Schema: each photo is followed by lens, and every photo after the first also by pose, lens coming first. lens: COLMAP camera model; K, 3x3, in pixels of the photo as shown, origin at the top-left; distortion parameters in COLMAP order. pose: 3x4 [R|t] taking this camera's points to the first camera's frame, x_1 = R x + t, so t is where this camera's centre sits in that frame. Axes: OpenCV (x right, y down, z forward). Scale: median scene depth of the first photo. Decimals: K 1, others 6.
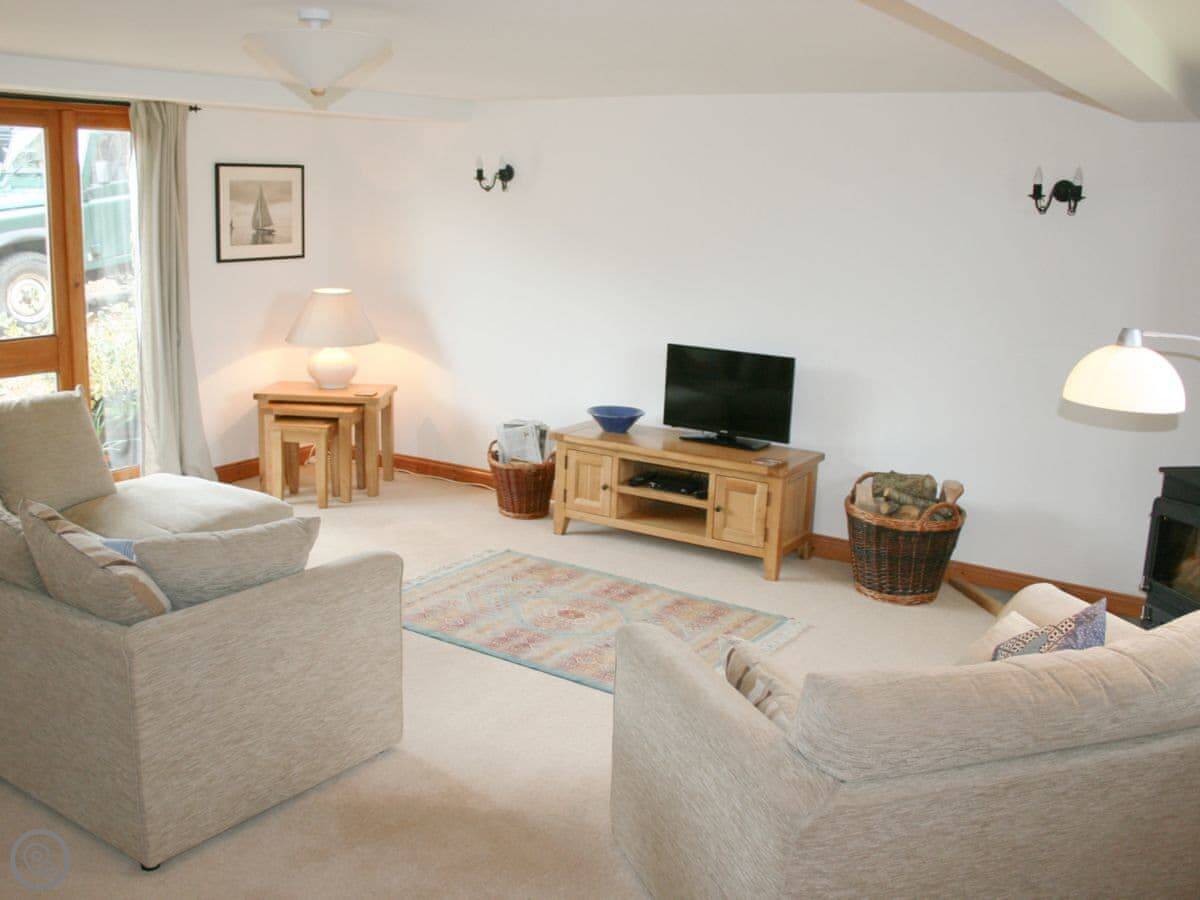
lens RADIAL K [[1225.6, 0, 584.4], [0, 1225.6, 449.3], [0, 0, 1]] dist [-0.047259, -0.021042]
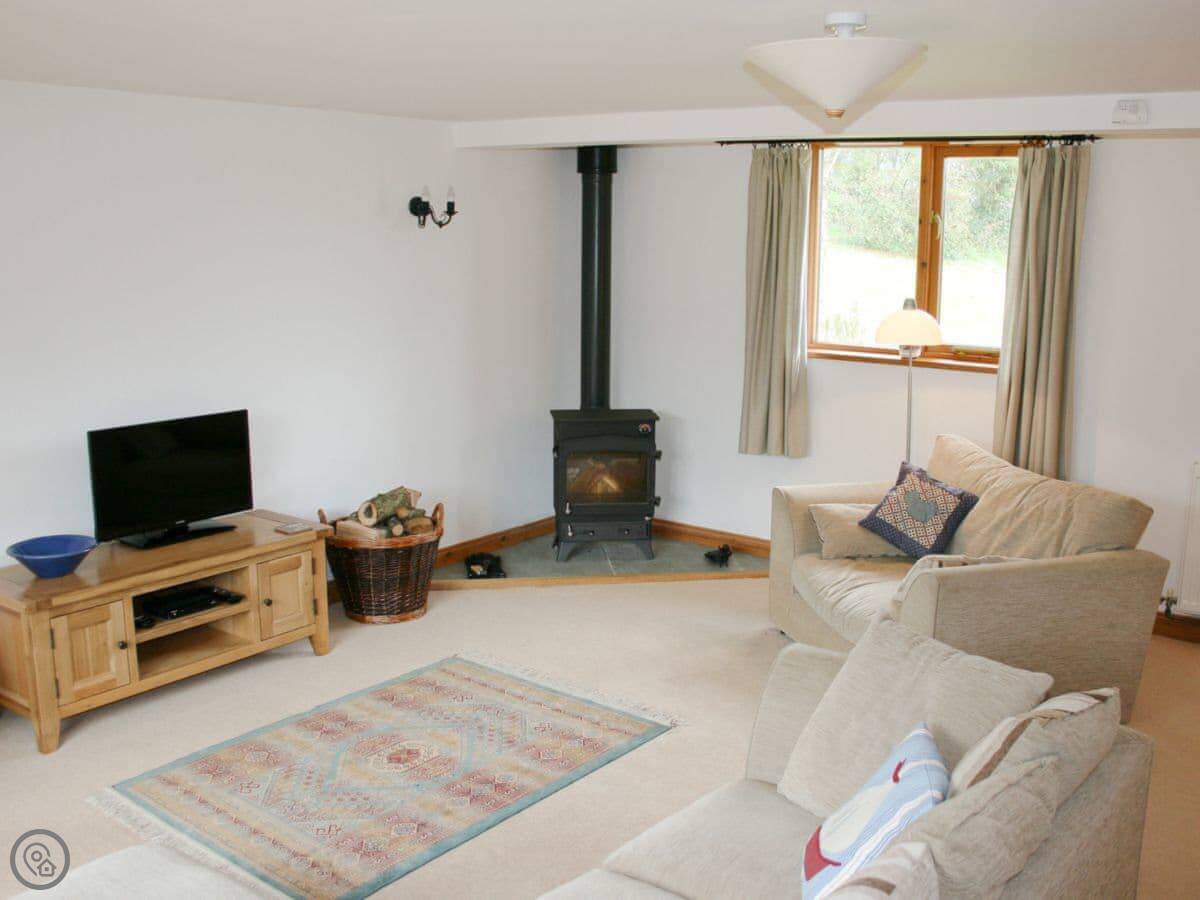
lens RADIAL K [[1225.6, 0, 584.4], [0, 1225.6, 449.3], [0, 0, 1]] dist [-0.047259, -0.021042]
pose [[0.072412, -0.216803, 0.973526, -0.697471], [0.208929, 0.957729, 0.197744, -0.179470], [-0.975246, 0.189079, 0.114648, 0.723834]]
